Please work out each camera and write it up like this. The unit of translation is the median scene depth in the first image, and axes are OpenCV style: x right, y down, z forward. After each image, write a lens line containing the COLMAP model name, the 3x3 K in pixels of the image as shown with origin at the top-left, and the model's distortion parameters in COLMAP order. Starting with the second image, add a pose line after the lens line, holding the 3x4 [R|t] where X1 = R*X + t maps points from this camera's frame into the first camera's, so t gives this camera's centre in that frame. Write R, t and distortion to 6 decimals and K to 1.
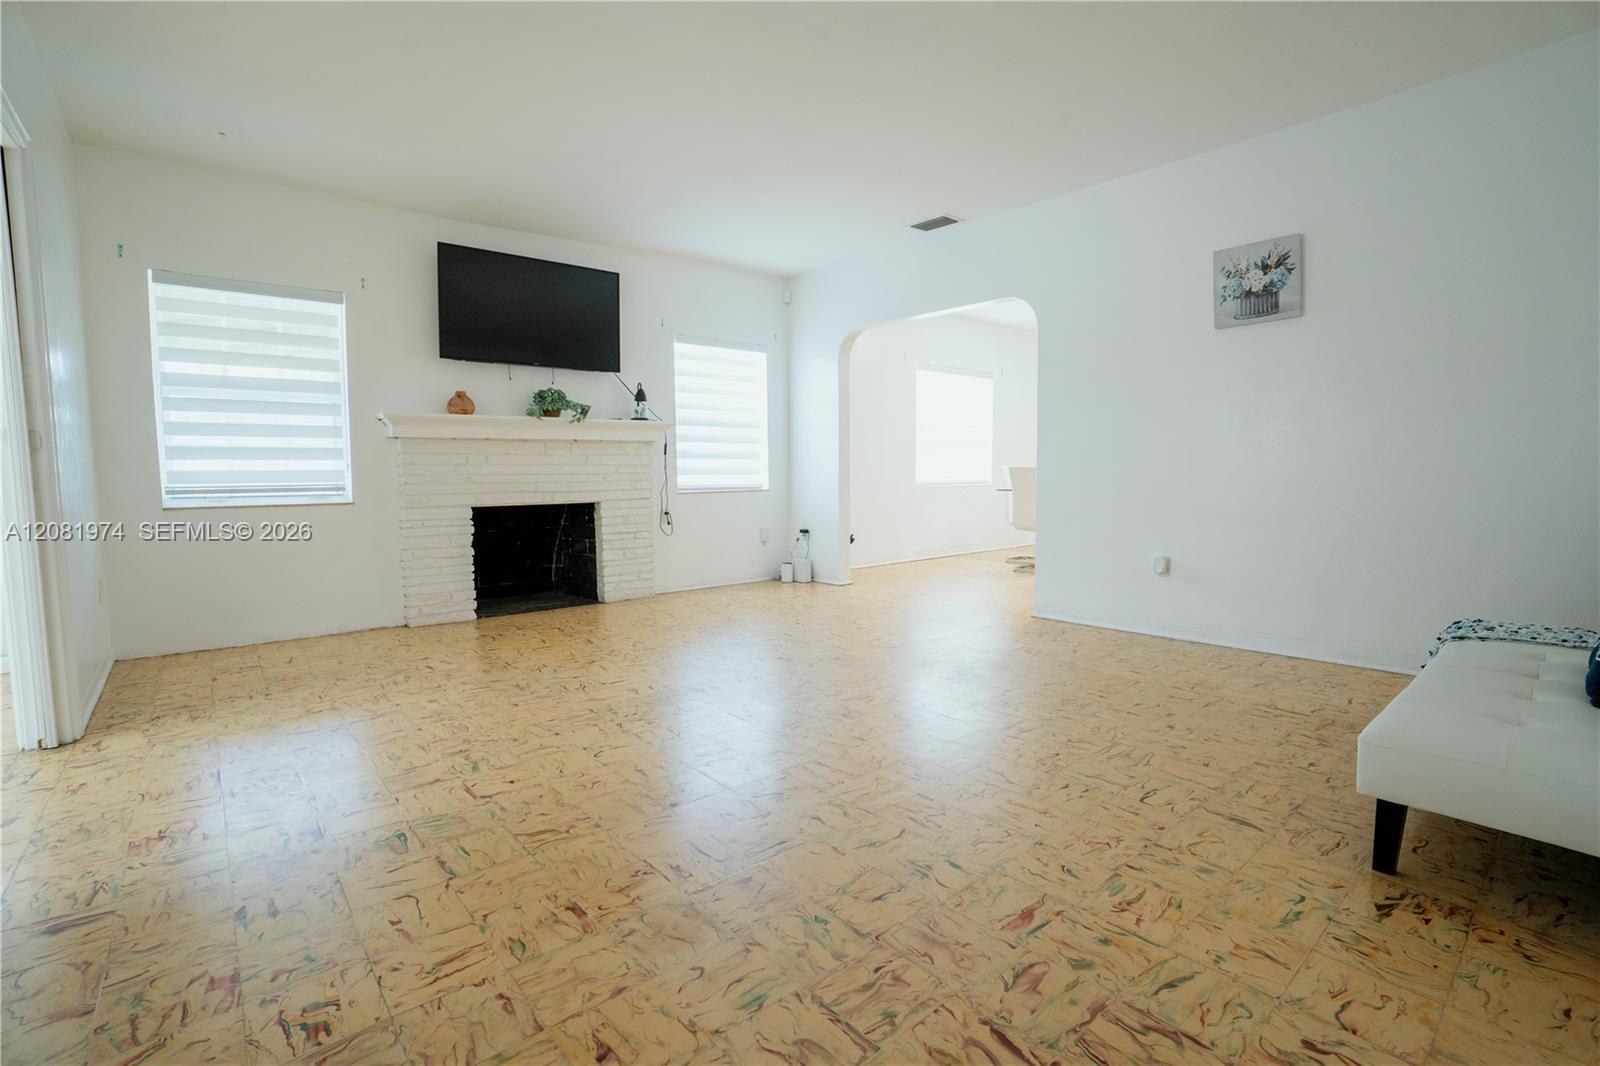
lens RADIAL K [[734.2, 0, 799.7], [0, 734.2, 538.1], [0, 0, 1]] dist [-0.054415, 0.012945]
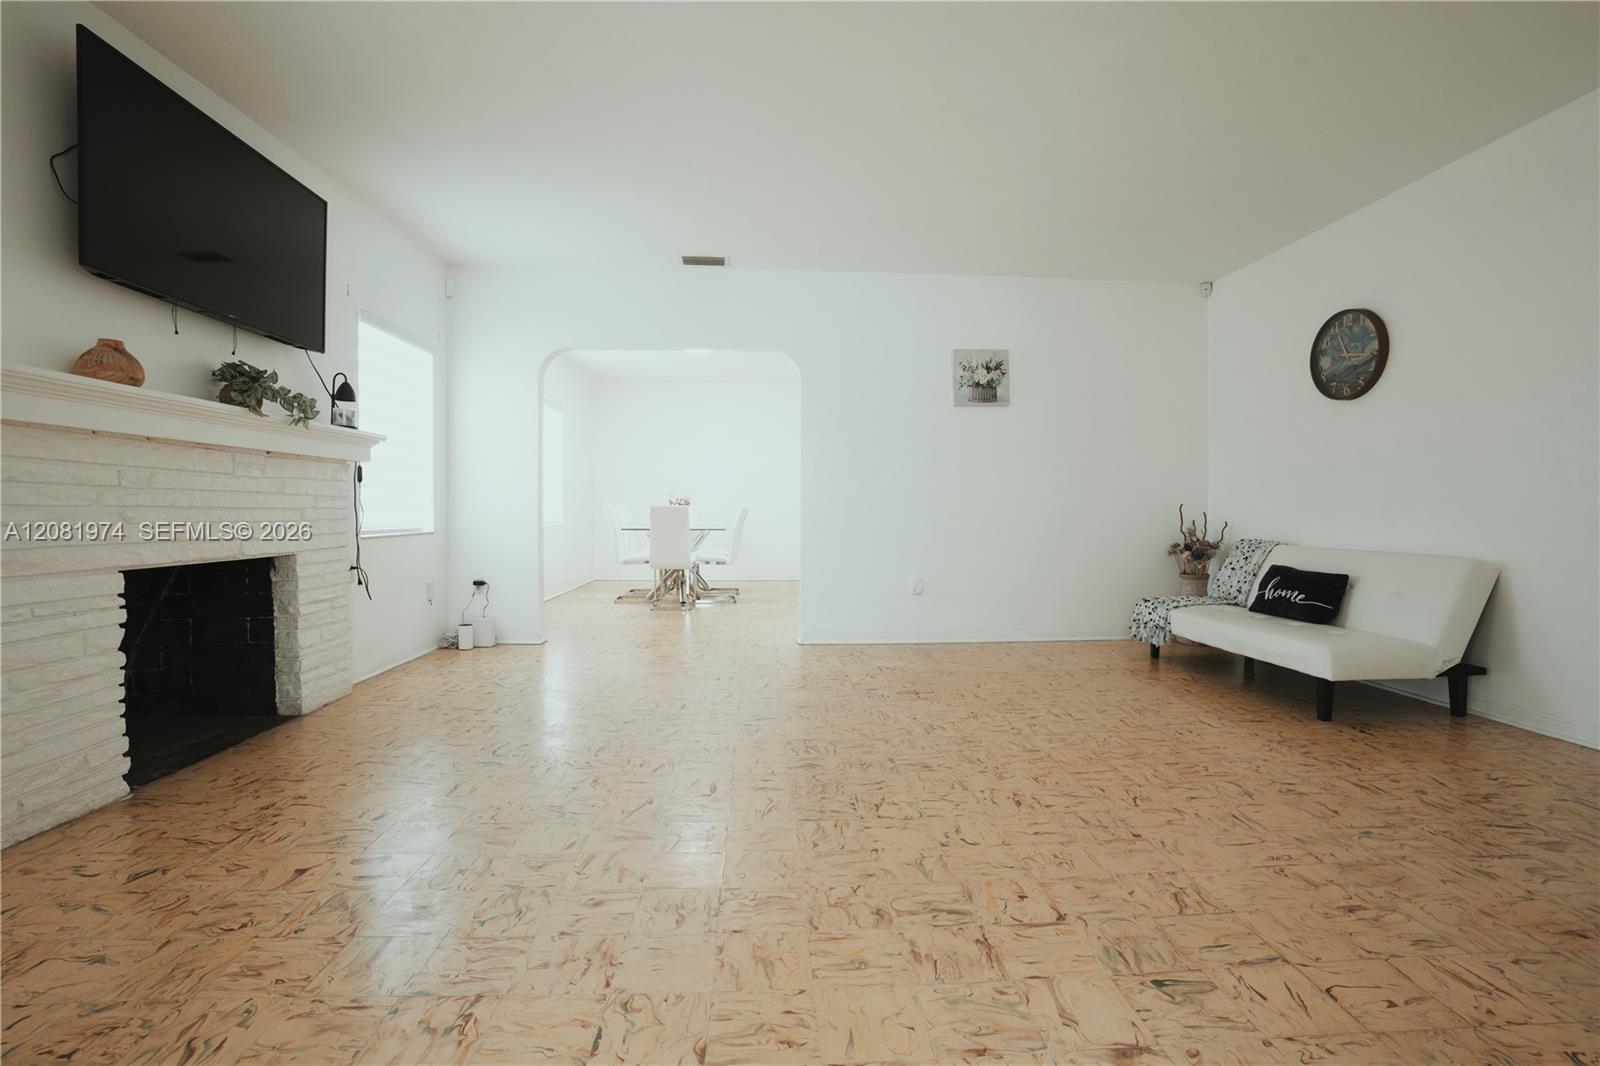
lens RADIAL K [[734.2, 0, 799.3], [0, 734.2, 531.9], [0, 0, 1]] dist [-0.054415, 0.012945]
pose [[0.605675, -0.014781, 0.795575, -0.733745], [0.064536, 0.997446, -0.030600, -0.032308], [-0.793091, 0.069877, 0.605082, 0.434469]]
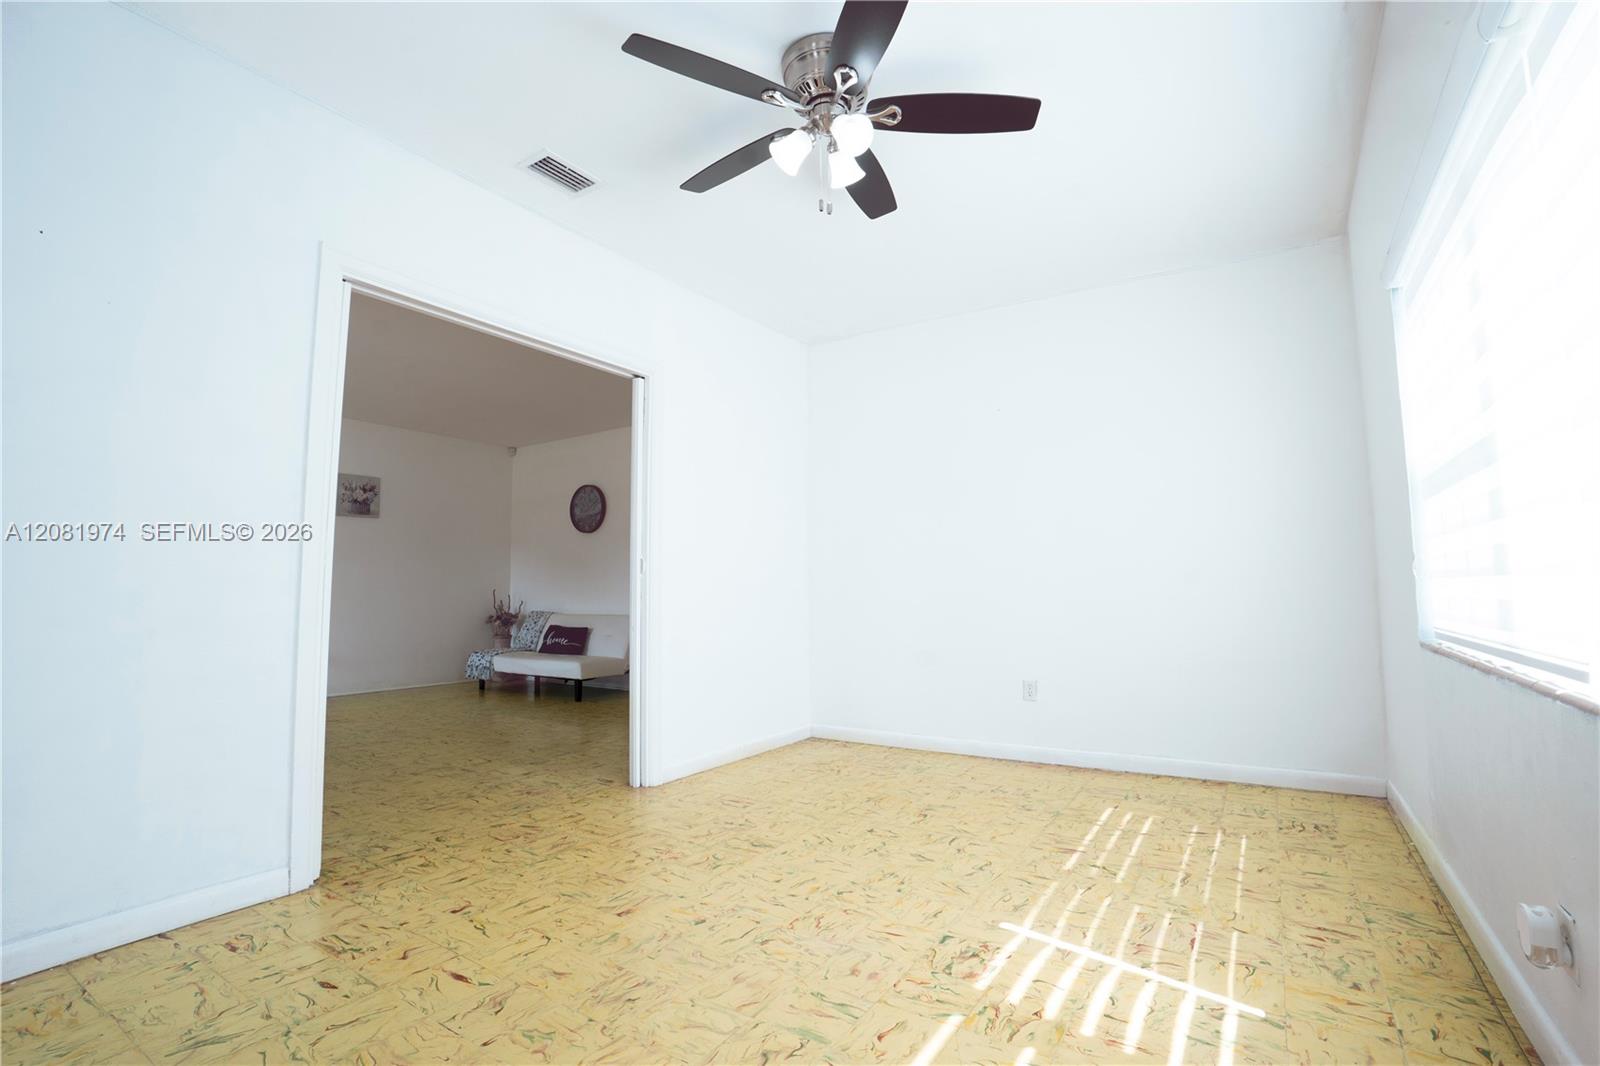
lens RADIAL K [[734.2, 0, 805.9], [0, 734.2, 539.4], [0, 0, 1]] dist [-0.054415, 0.012945]
pose [[-0.285110, 0.077927, 0.955322, -1.538141], [0.093182, 0.994222, -0.053290, -0.027772], [-0.953954, 0.073826, -0.290724, 0.427712]]
